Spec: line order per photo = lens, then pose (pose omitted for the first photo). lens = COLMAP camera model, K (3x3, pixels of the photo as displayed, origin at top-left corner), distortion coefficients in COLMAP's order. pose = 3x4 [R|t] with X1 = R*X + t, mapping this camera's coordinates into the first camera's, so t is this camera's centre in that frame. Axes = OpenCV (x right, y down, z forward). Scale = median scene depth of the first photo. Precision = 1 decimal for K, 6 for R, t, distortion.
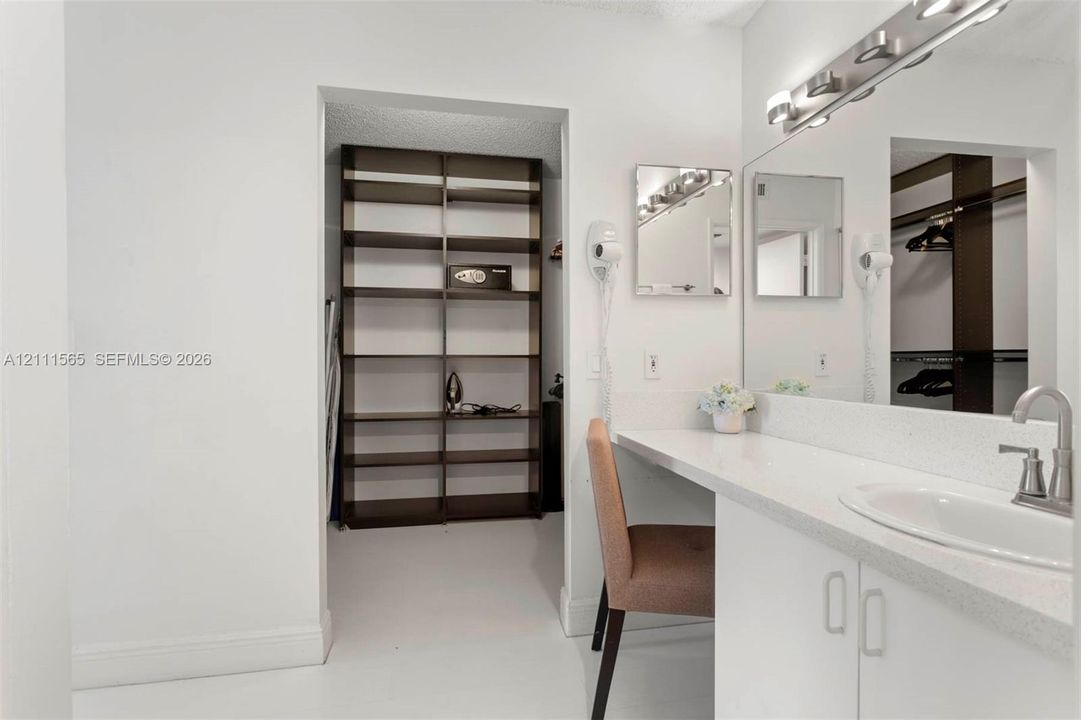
lens RADIAL K [[533.3, 0, 540.5], [0, 533.3, 360.0], [0, 0, 1]] dist [0.000111, 0.004665]
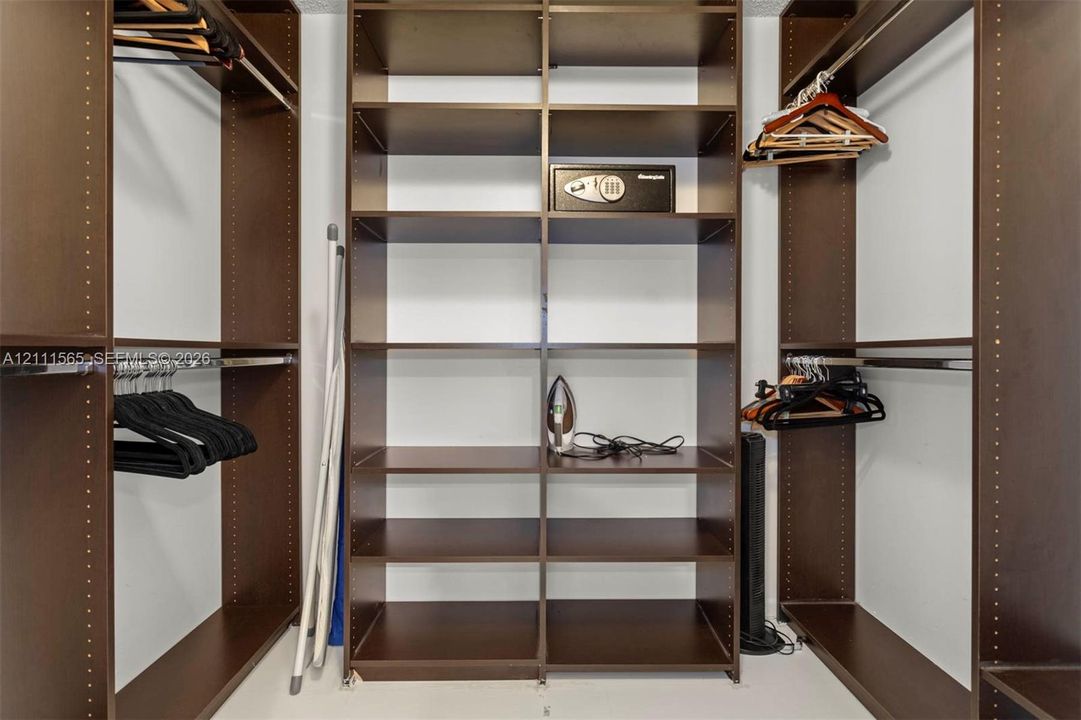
lens RADIAL K [[533.3, 0, 540.5], [0, 533.3, 360.0], [0, 0, 1]] dist [0.000111, 0.004665]
pose [[0.983171, 0.007470, -0.182535, -0.084485], [-0.003580, 0.999760, 0.021632, -0.004882], [0.182653, -0.020615, 0.982961, 0.469048]]
